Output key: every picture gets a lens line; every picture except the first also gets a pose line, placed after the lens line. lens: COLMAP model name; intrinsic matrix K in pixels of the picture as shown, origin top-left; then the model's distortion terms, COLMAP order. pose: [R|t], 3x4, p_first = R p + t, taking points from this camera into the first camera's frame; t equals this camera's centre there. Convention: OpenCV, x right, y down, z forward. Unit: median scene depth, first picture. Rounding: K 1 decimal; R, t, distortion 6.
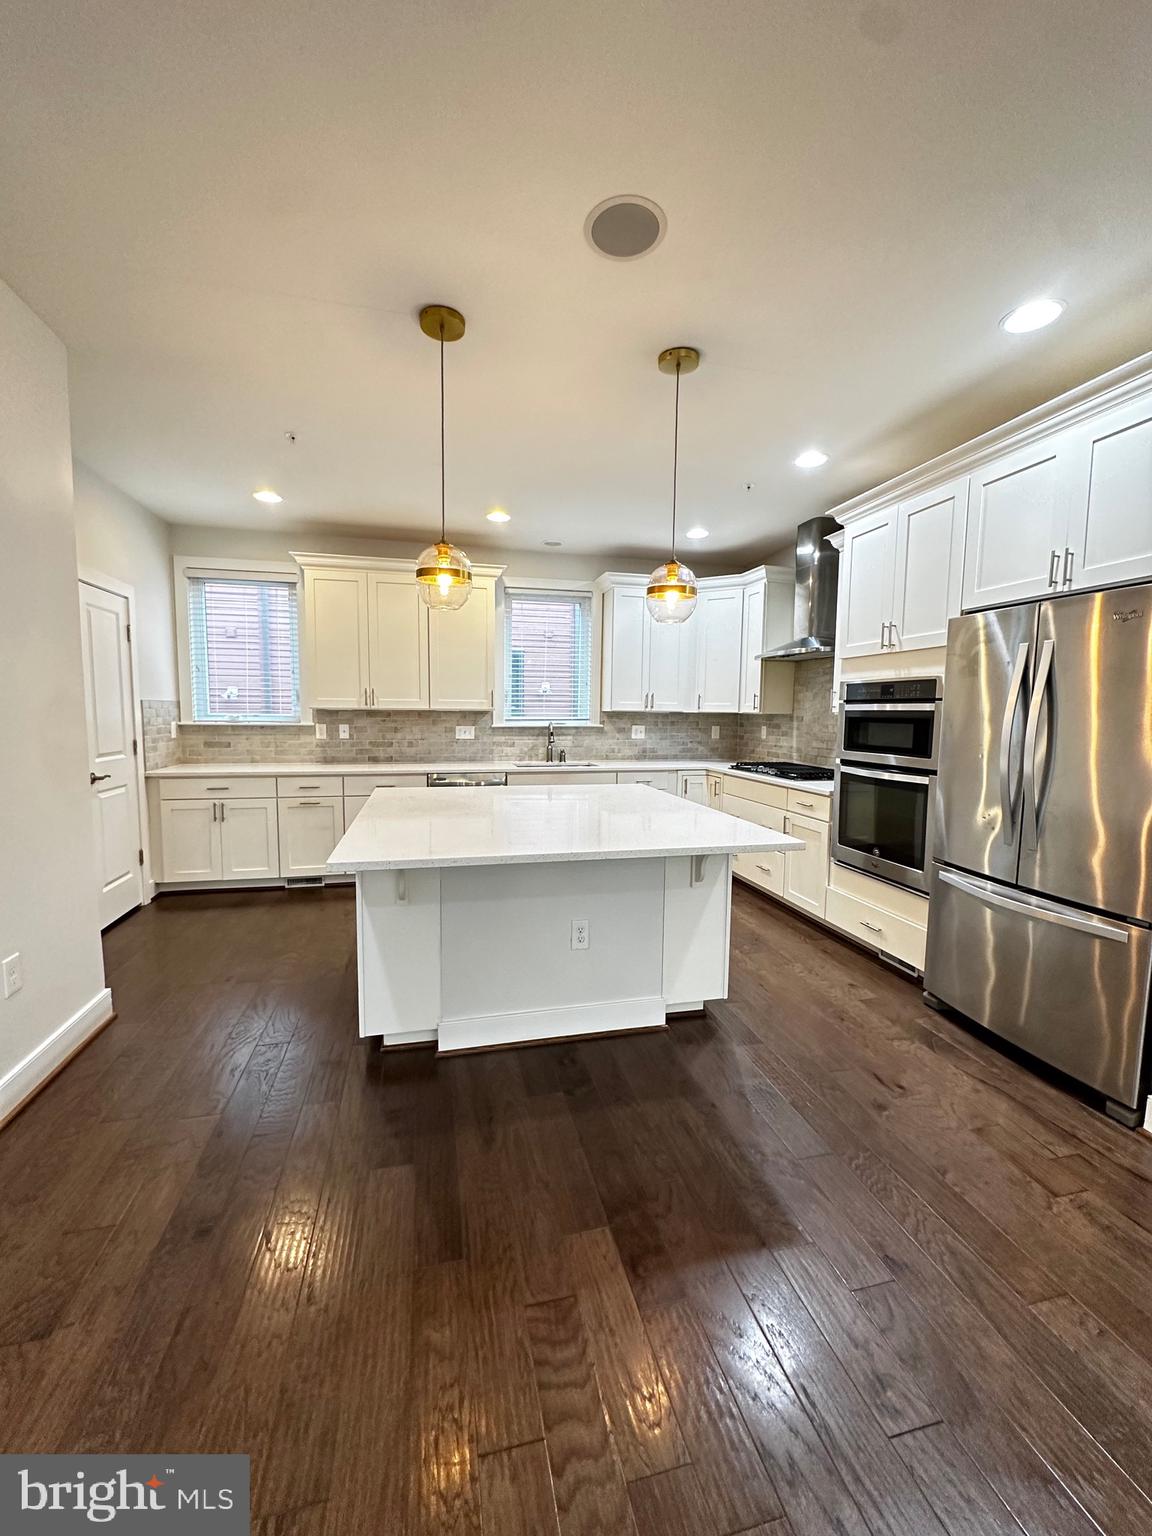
lens RADIAL K [[612.1, 0, 576.0], [0, 612.1, 768.0], [0, 0, 1]] dist [-0.003836, 0.000240]
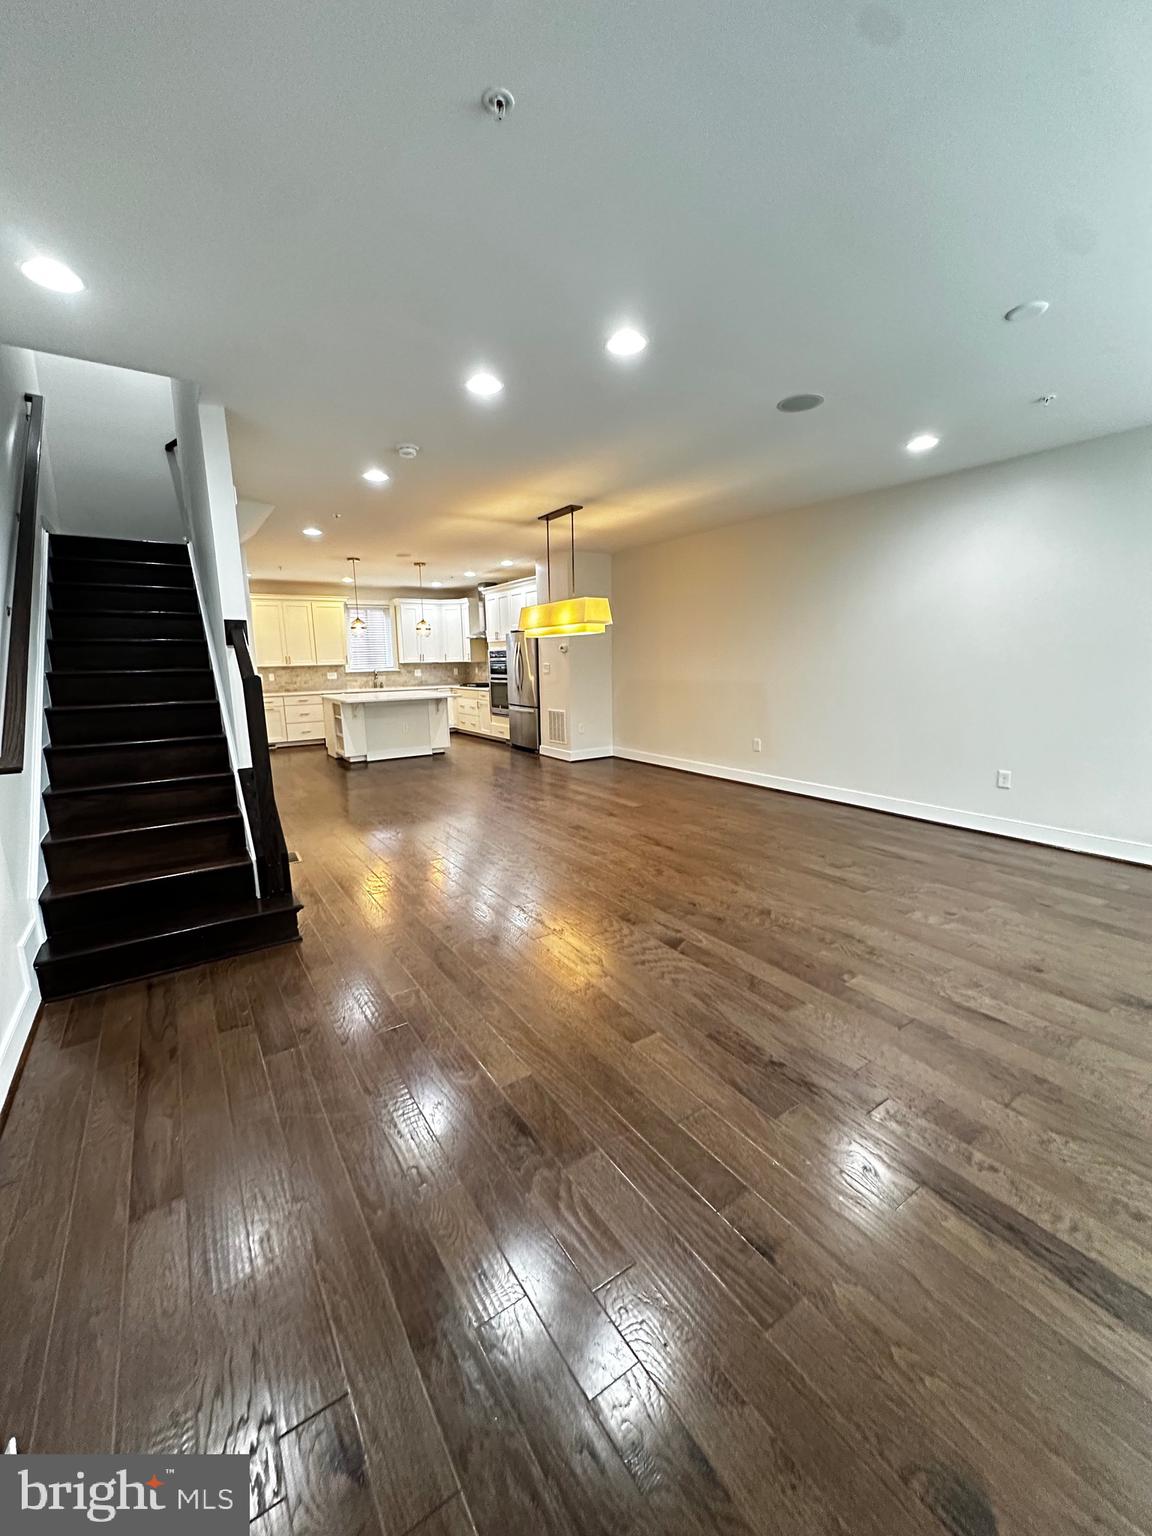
lens RADIAL K [[612.1, 0, 576.0], [0, 612.1, 768.0], [0, 0, 1]] dist [-0.003836, 0.000240]
pose [[0.941104, -0.089068, 0.326174, -0.110462], [0.060834, 0.993542, 0.095782, 0.107517], [-0.332598, -0.070299, 0.940445, -1.278806]]
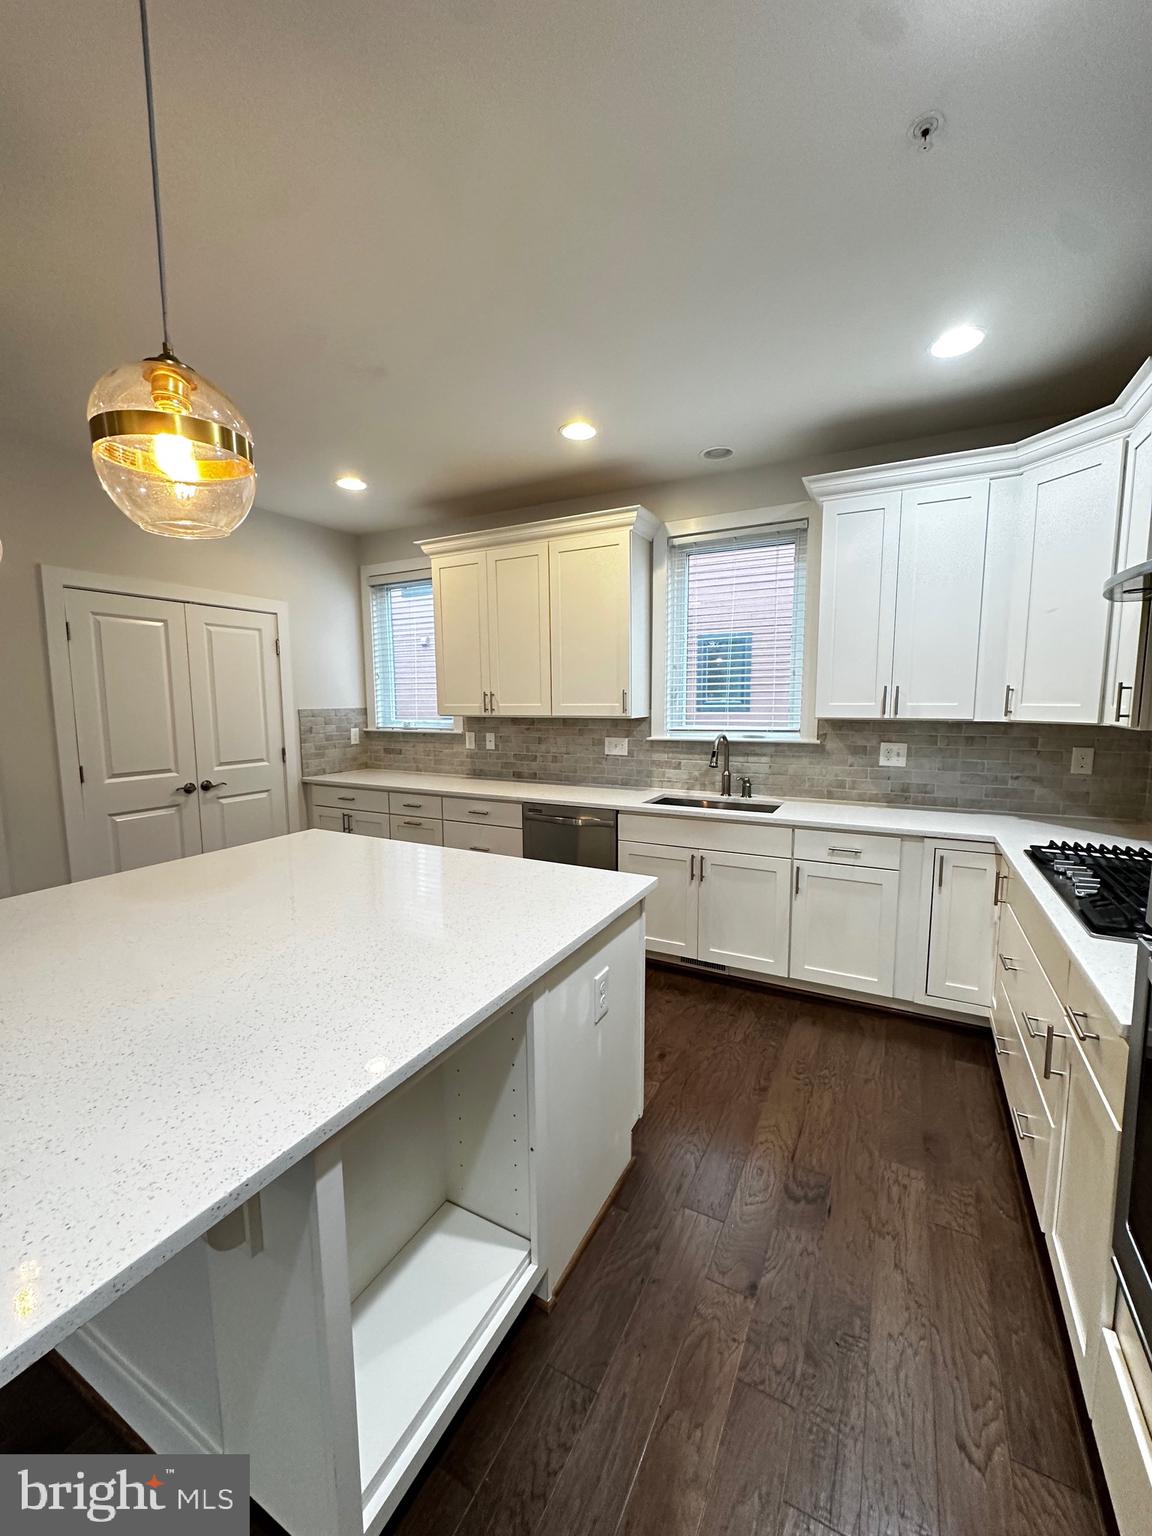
lens RADIAL K [[612.1, 0, 576.0], [0, 612.1, 768.0], [0, 0, 1]] dist [-0.003836, 0.000240]
pose [[0.746256, 0.060132, -0.662937, 0.283035], [-0.047837, 0.998181, 0.036691, -0.058252], [0.663938, 0.004332, 0.747775, 0.424746]]
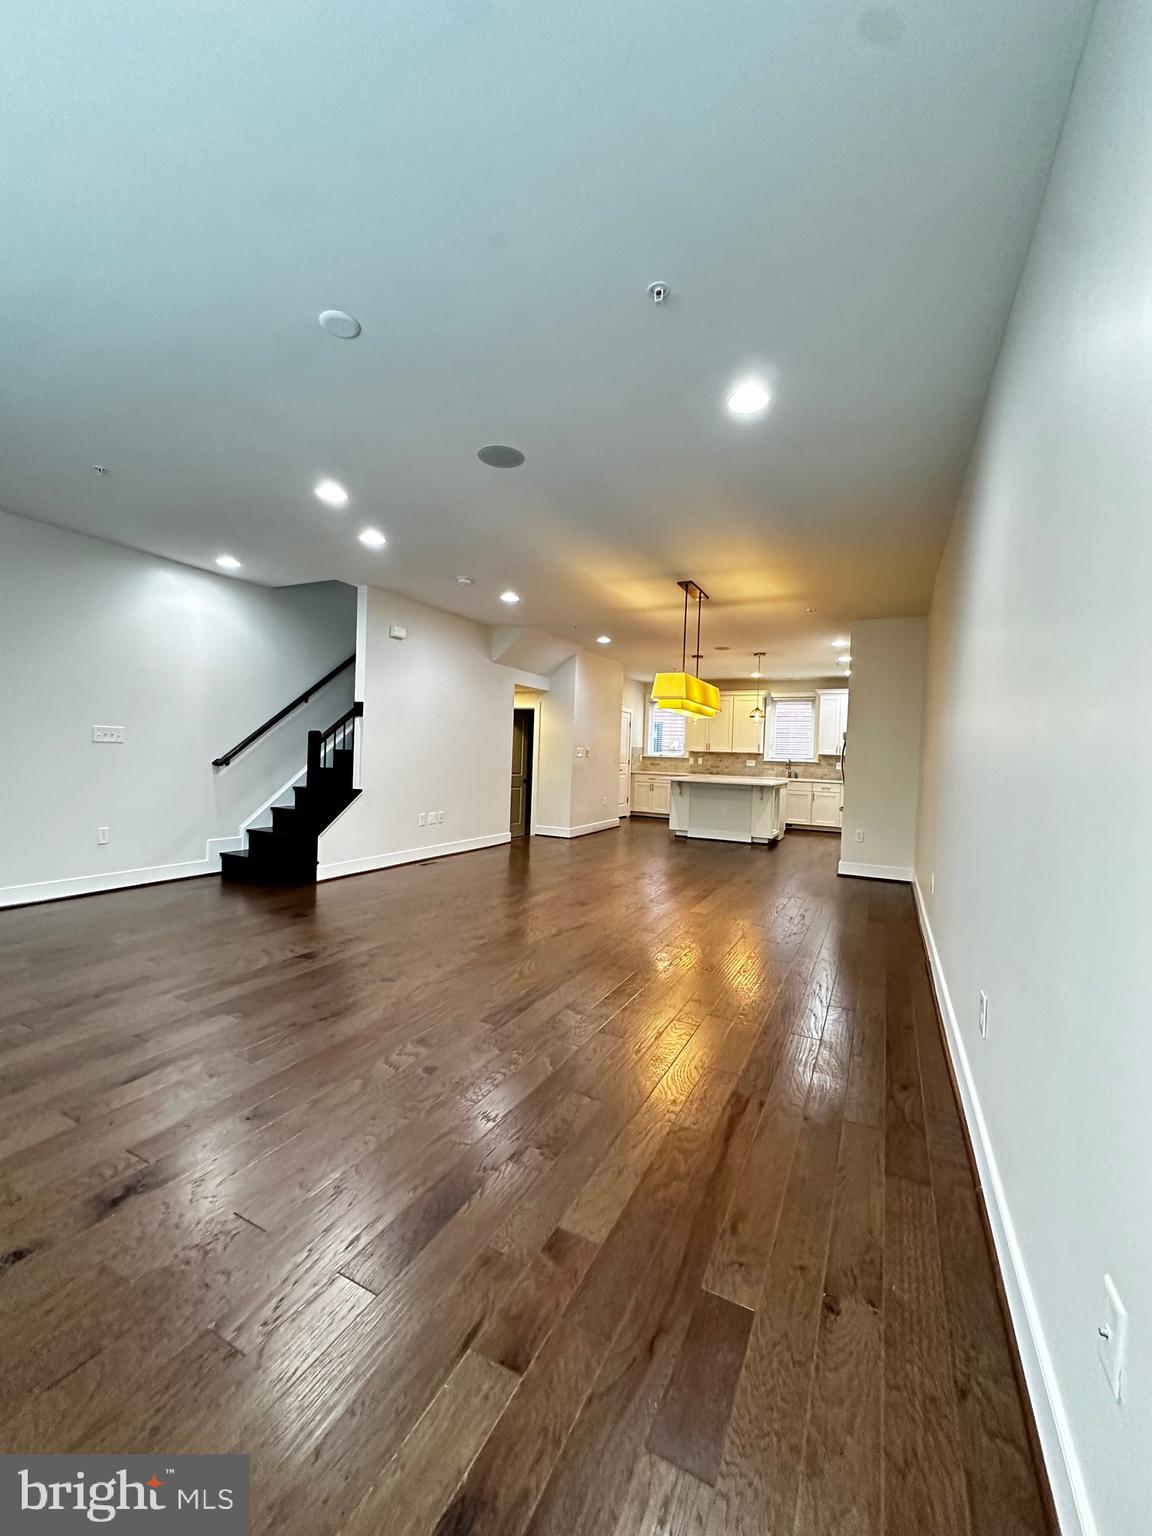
lens RADIAL K [[612.1, 0, 576.0], [0, 612.1, 768.0], [0, 0, 1]] dist [-0.003836, 0.000240]
pose [[0.757553, 0.030730, -0.652050, 0.805583], [-0.086820, 0.994760, -0.053987, 0.138356], [0.646975, 0.097509, 0.756251, -1.112188]]
